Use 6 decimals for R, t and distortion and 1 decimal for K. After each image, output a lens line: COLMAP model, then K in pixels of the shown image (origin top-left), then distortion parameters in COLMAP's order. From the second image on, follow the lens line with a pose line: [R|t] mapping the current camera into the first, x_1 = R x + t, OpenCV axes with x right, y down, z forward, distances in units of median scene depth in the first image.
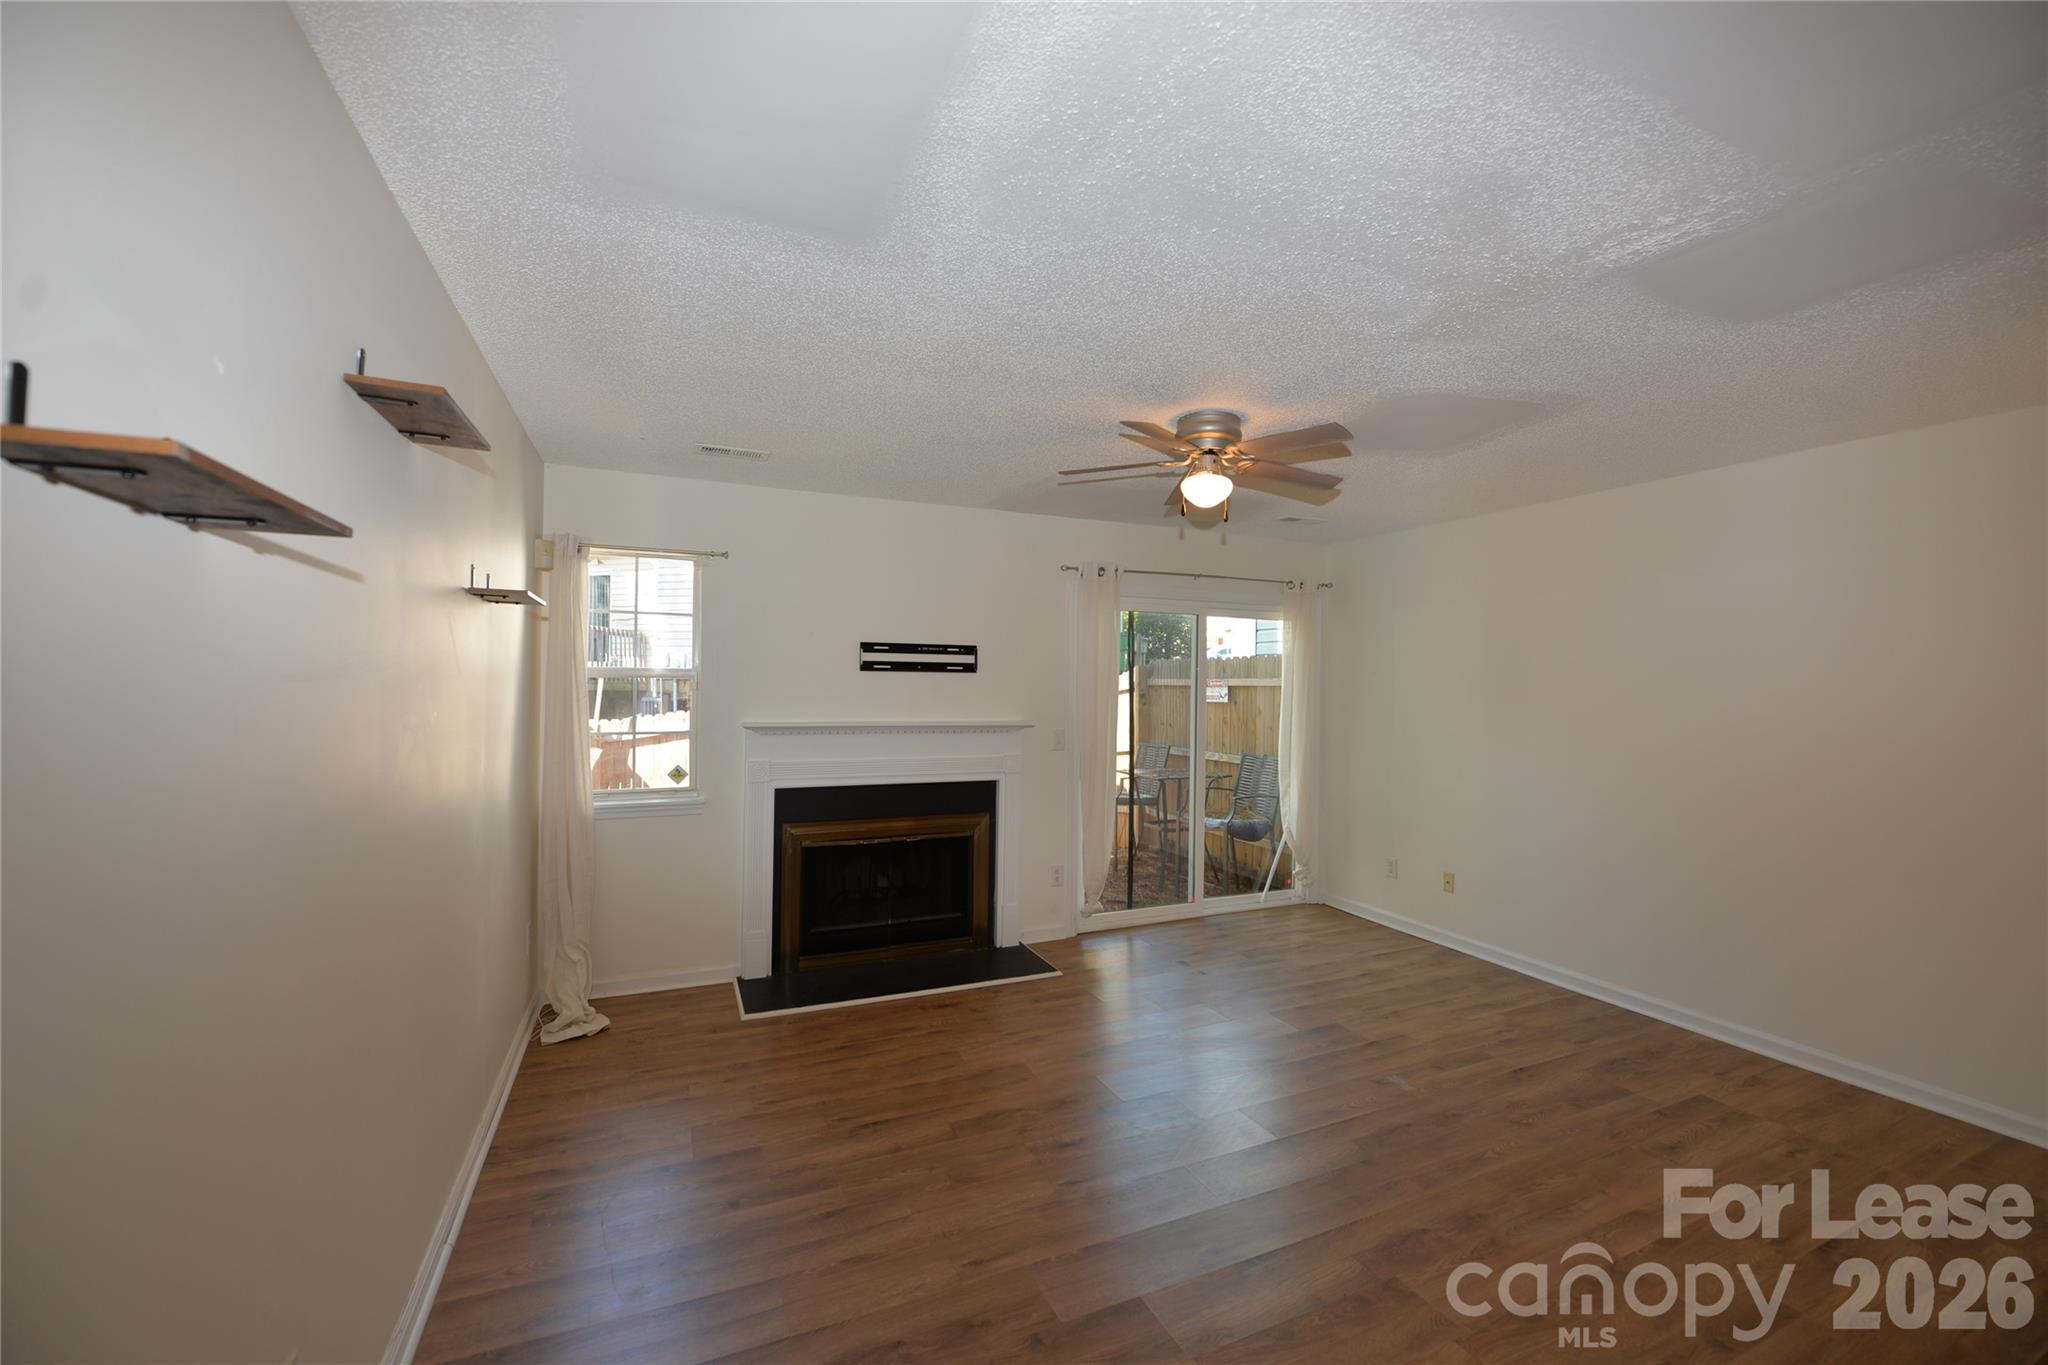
lens RADIAL K [[812.5, 0, 1023.1], [0, 812.5, 680.4], [0, 0, 1]] dist [-0.014750, -0.002956]
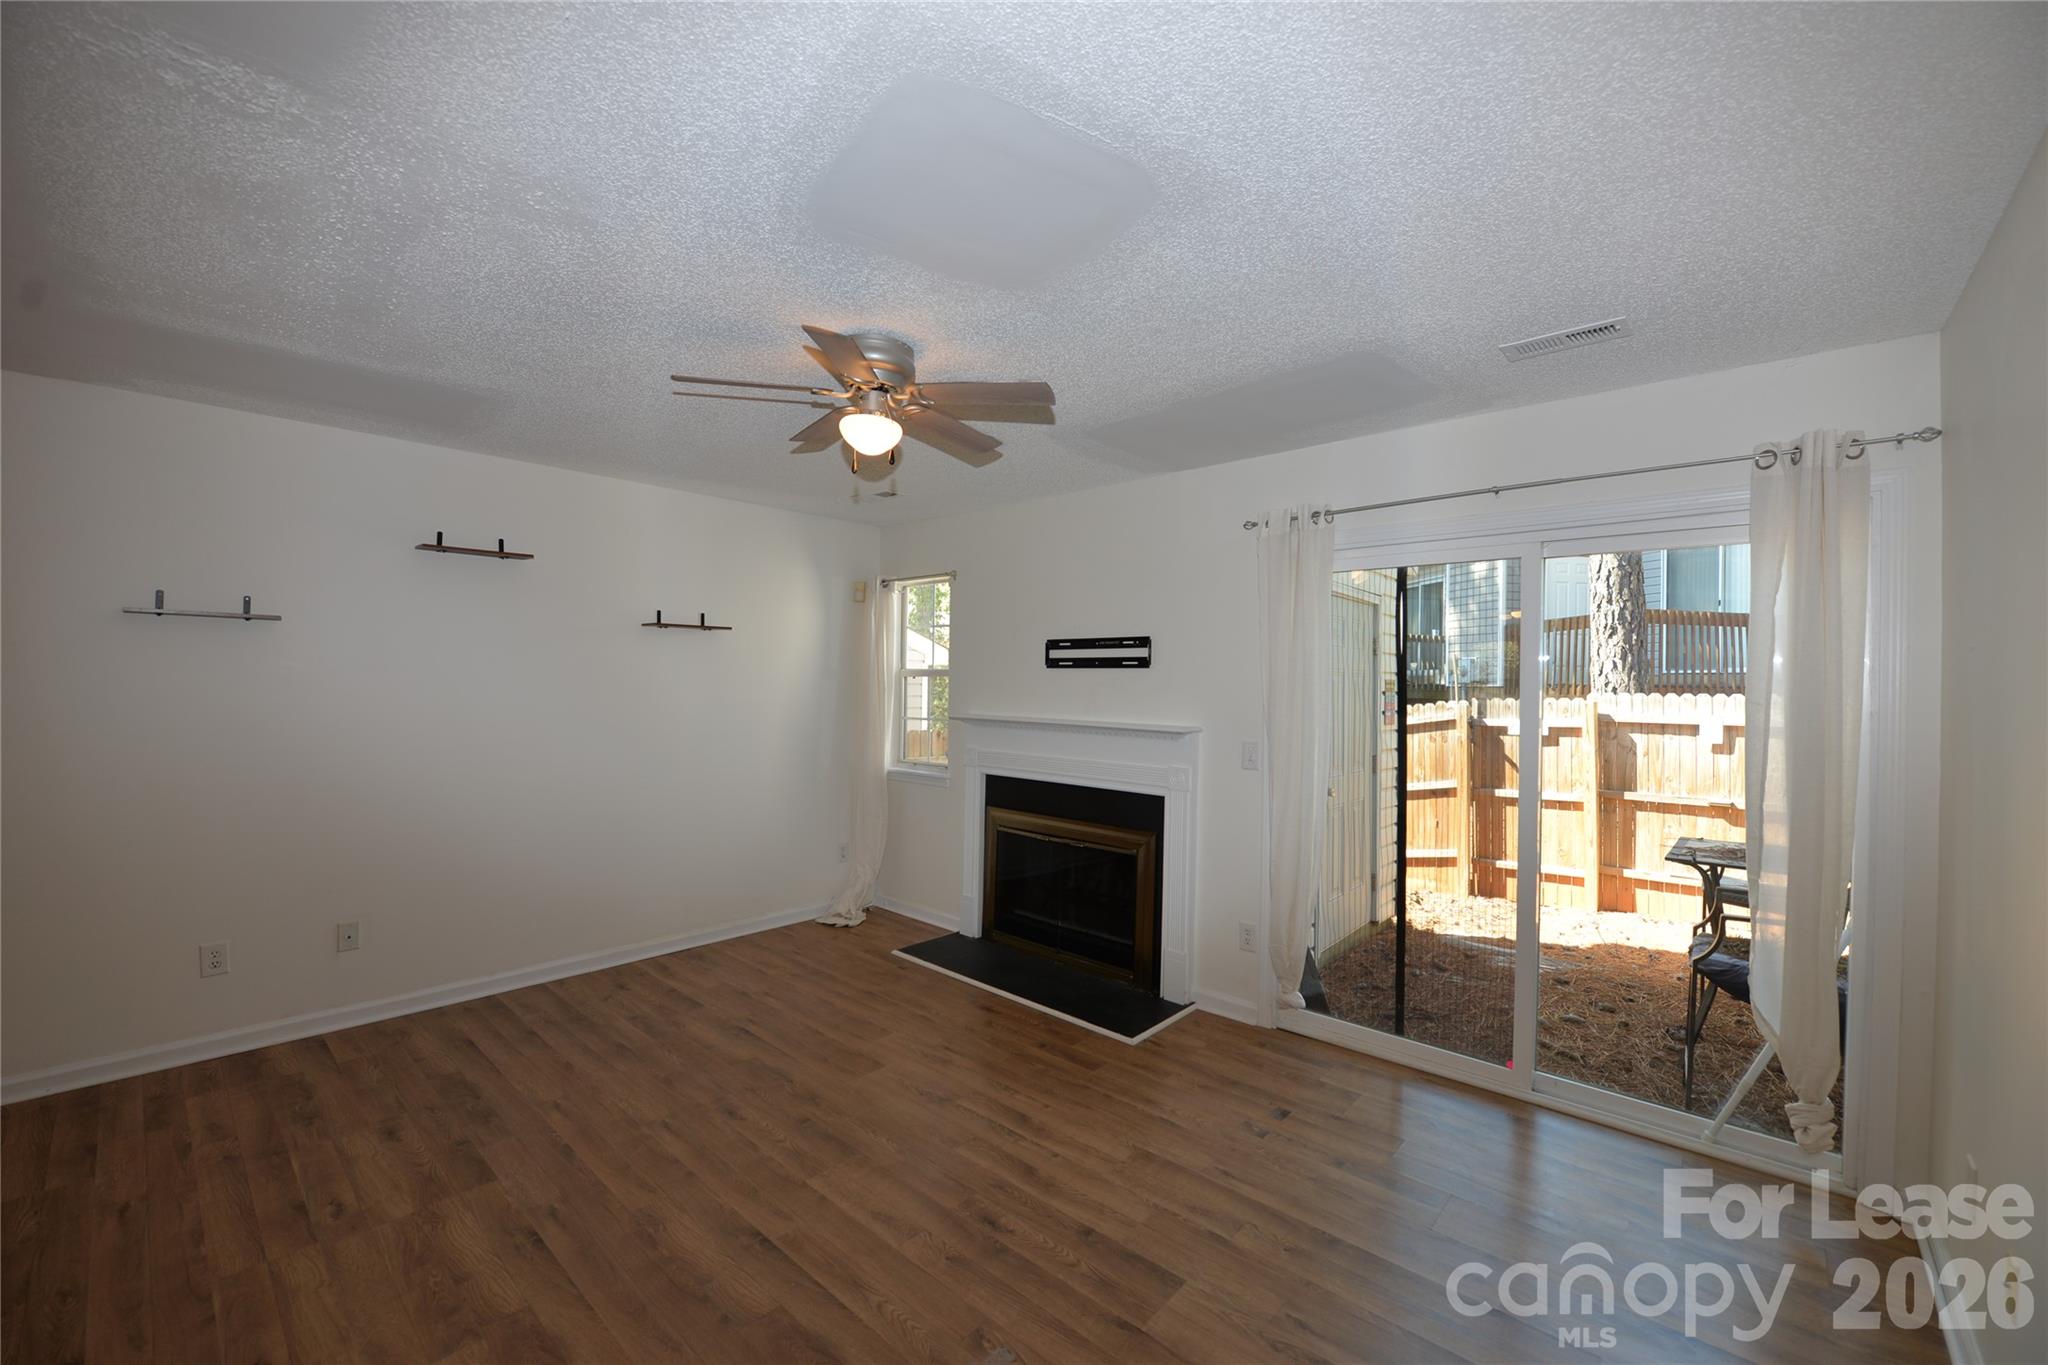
lens RADIAL K [[812.5, 0, 1023.1], [0, 812.5, 680.4], [0, 0, 1]] dist [-0.014750, -0.002956]
pose [[0.404815, -0.007061, -0.914371, 0.709638], [-0.005767, 0.999931, -0.010275, 0.014104], [0.914380, 0.009433, 0.404746, 0.558106]]
